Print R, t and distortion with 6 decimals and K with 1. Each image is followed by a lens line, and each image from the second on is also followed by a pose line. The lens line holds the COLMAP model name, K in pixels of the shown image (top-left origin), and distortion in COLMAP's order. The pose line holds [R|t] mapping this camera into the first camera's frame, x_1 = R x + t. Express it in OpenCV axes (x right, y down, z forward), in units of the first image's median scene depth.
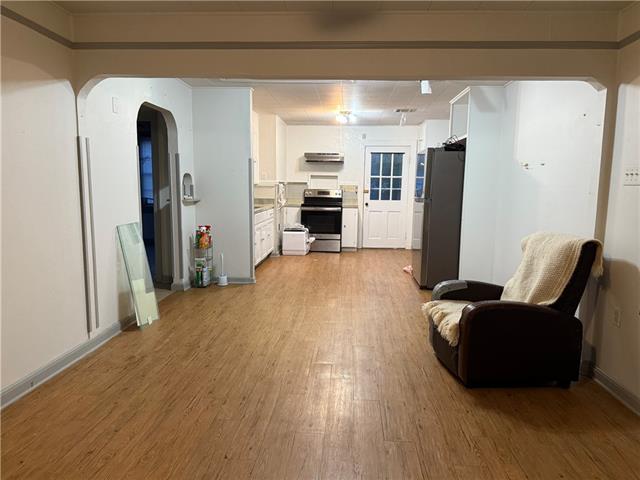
lens RADIAL K [[443.2, 0, 320.6], [0, 443.2, 240.9], [0, 0, 1]] dist [0.007998, -0.003062]
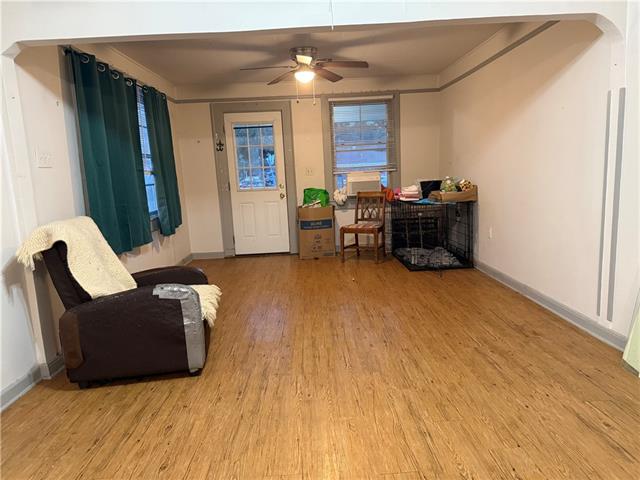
lens RADIAL K [[443.2, 0, 320.2], [0, 443.2, 240.9], [0, 0, 1]] dist [0.007998, -0.003062]
pose [[-0.994282, 0.049576, -0.094580, 0.108993], [0.021316, 0.960018, 0.279125, -0.196958], [0.104636, 0.275513, -0.955586, 1.753415]]
